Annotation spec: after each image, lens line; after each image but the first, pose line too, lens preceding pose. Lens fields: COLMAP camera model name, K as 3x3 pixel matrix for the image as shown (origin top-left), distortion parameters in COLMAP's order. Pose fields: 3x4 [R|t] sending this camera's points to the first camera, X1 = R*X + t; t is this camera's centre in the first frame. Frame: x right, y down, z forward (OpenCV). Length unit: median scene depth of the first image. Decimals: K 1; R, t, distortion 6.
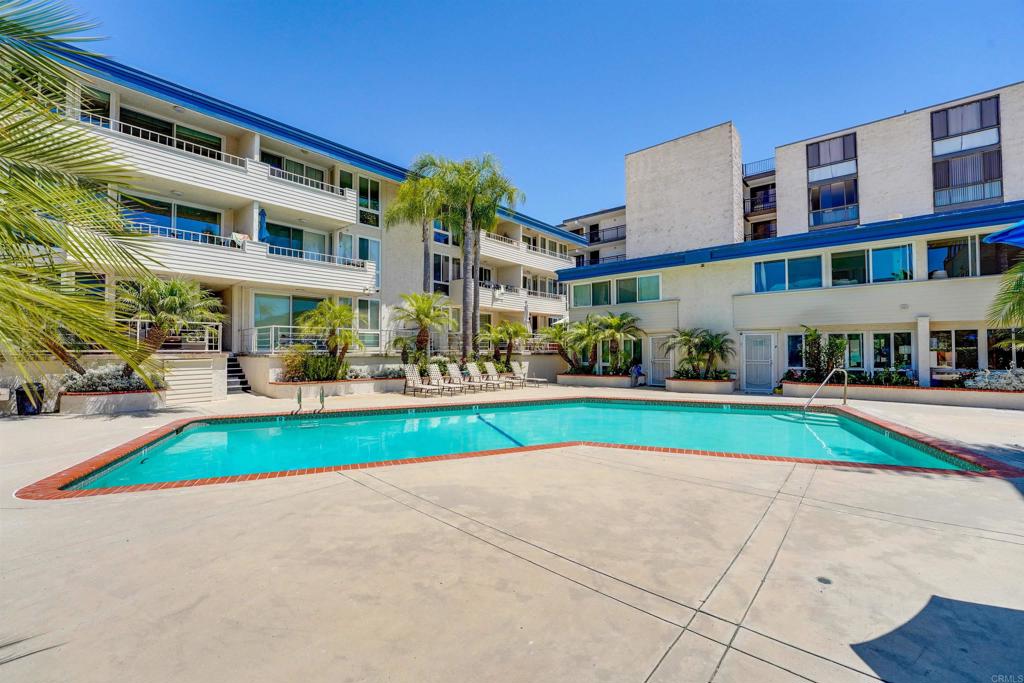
lens RADIAL K [[420.1, 0, 512.0], [0, 420.1, 341.5], [0, 0, 1]] dist [-0.021337, 0.000156]
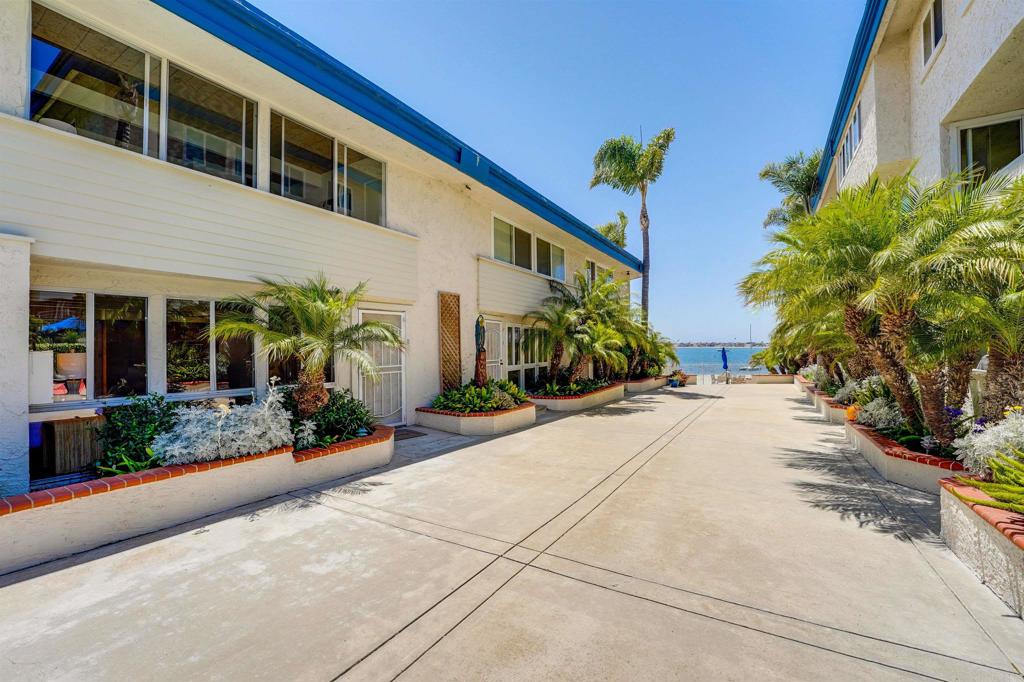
lens RADIAL K [[427.2, 0, 507.4], [0, 427.2, 342.0], [0, 0, 1]] dist [-0.023176, 0.000505]
pose [[-0.167810, 0.011154, 0.985756, 0.511269], [-0.023393, 0.999609, -0.015293, 0.010336], [-0.985542, -0.025626, -0.167484, 0.547630]]
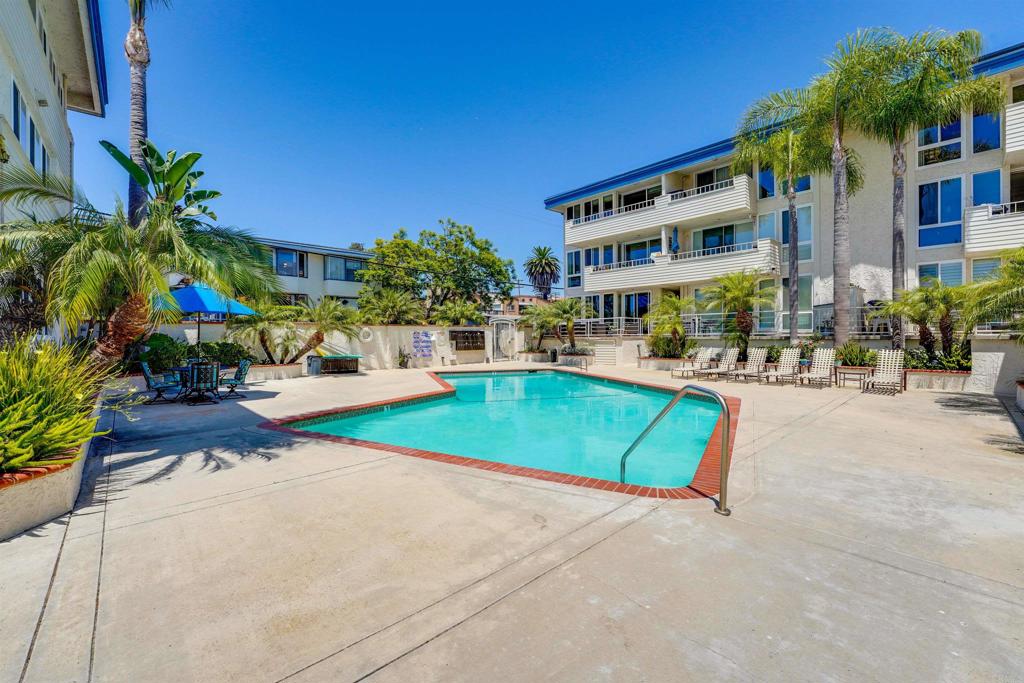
lens RADIAL K [[420.1, 0, 512.0], [0, 420.1, 341.5], [0, 0, 1]] dist [-0.021337, 0.000156]
pose [[-0.113116, 0.014055, -0.993482, 0.765617], [0.032259, 0.999425, 0.010466, 0.014234], [0.993058, -0.030865, -0.113505, 0.607901]]
